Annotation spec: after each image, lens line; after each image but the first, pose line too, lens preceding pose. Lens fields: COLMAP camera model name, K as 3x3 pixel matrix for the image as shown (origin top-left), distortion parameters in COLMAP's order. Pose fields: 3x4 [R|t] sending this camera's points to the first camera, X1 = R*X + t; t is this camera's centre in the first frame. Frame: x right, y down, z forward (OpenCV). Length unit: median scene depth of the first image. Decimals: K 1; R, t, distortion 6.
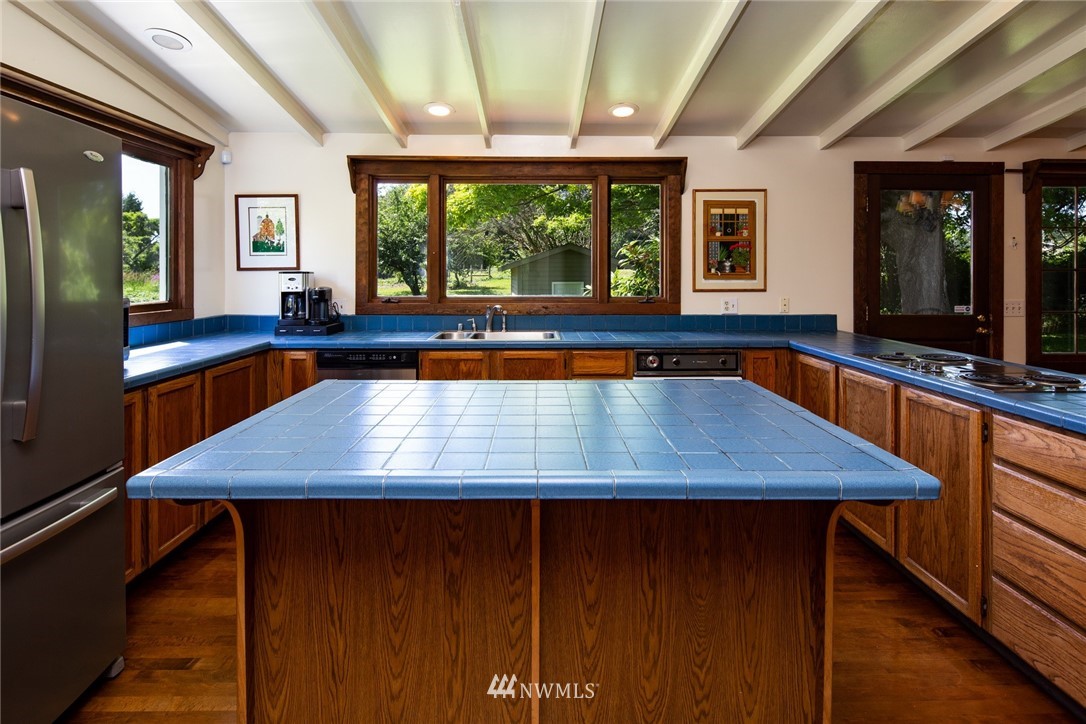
lens RADIAL K [[528.5, 0, 541.6], [0, 528.5, 277.2], [0, 0, 1]] dist [0.002127, -0.003394]
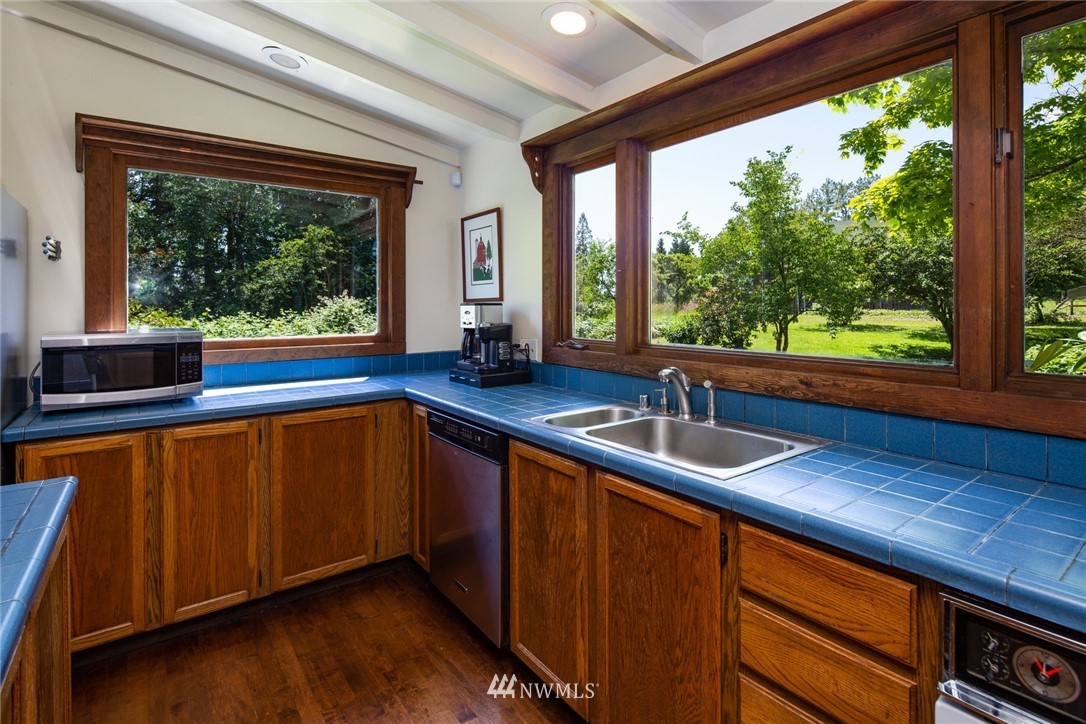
lens RADIAL K [[528.5, 0, 539.7], [0, 528.5, 302.2], [0, 0, 1]] dist [0.002127, -0.003394]
pose [[0.587064, -0.007026, -0.809510, 0.225716], [-0.000988, 0.999955, -0.009396, -0.004093], [0.809540, 0.006316, 0.587031, 0.570302]]
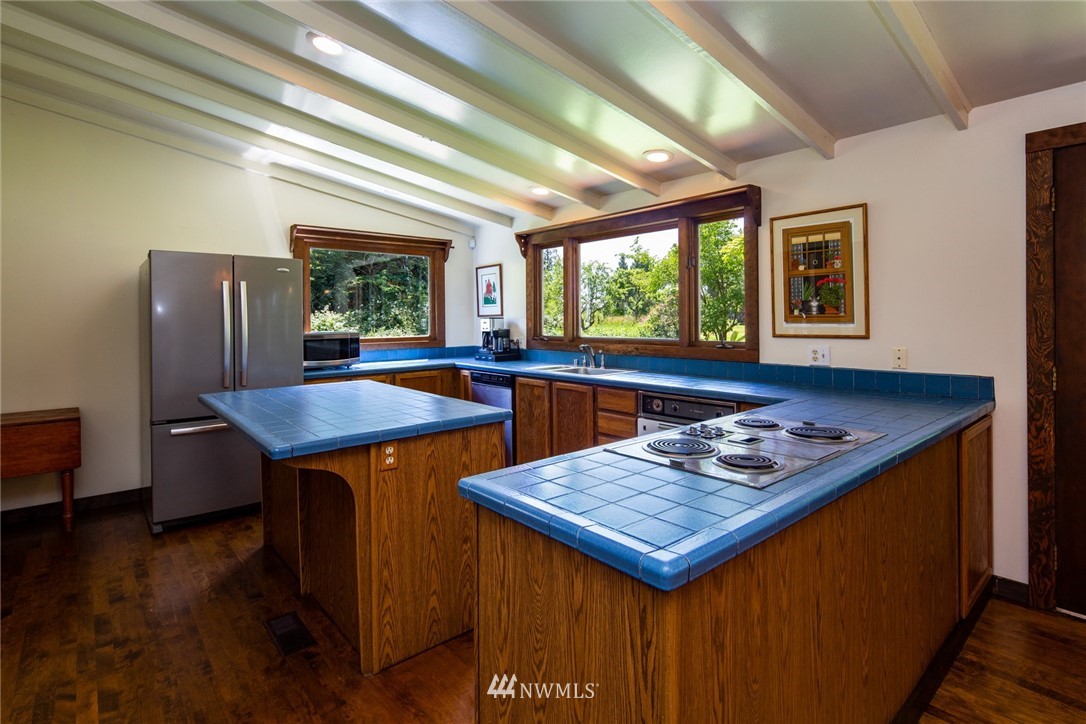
lens RADIAL K [[528.5, 0, 544.7], [0, 528.5, 319.0], [0, 0, 1]] dist [0.002127, -0.003394]
pose [[0.645203, -0.005348, -0.763992, 0.706161], [0.005723, 0.999981, -0.002166, -0.002246], [0.763989, -0.002975, 0.645222, 0.161563]]
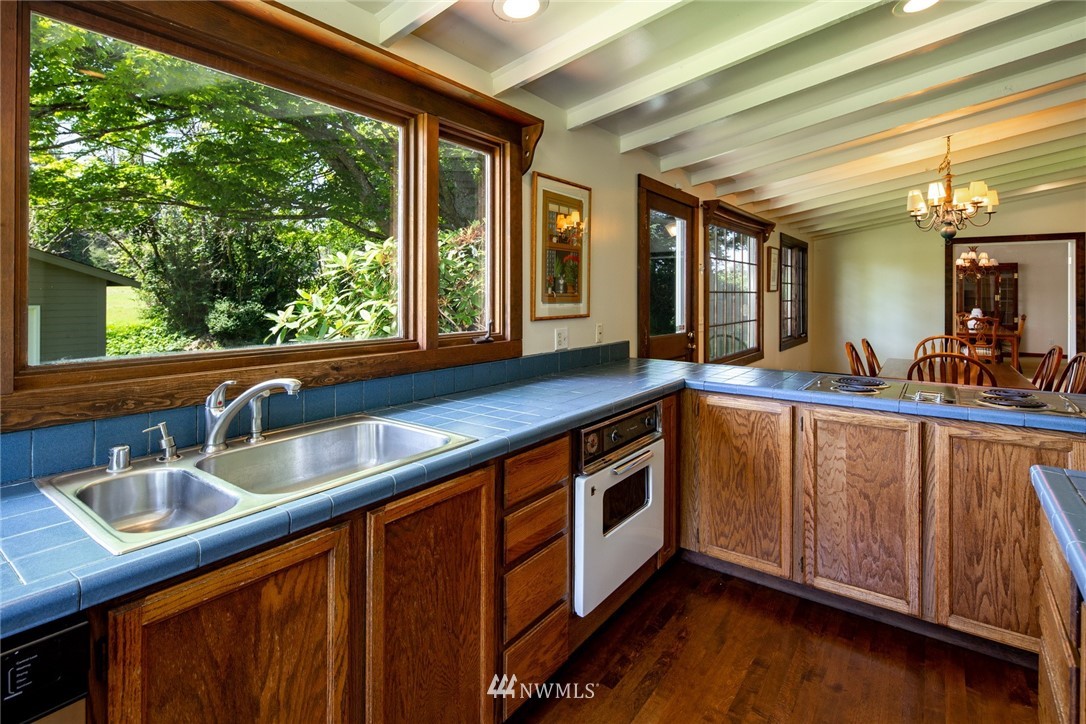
lens RADIAL K [[528.5, 0, 542.8], [0, 528.5, 295.5], [0, 0, 1]] dist [0.002127, -0.003394]
pose [[0.606778, 0.000135, 0.794871, -0.248538], [0.002294, 0.999996, -0.001921, -0.004463], [-0.794868, 0.002989, 0.606775, 0.576727]]
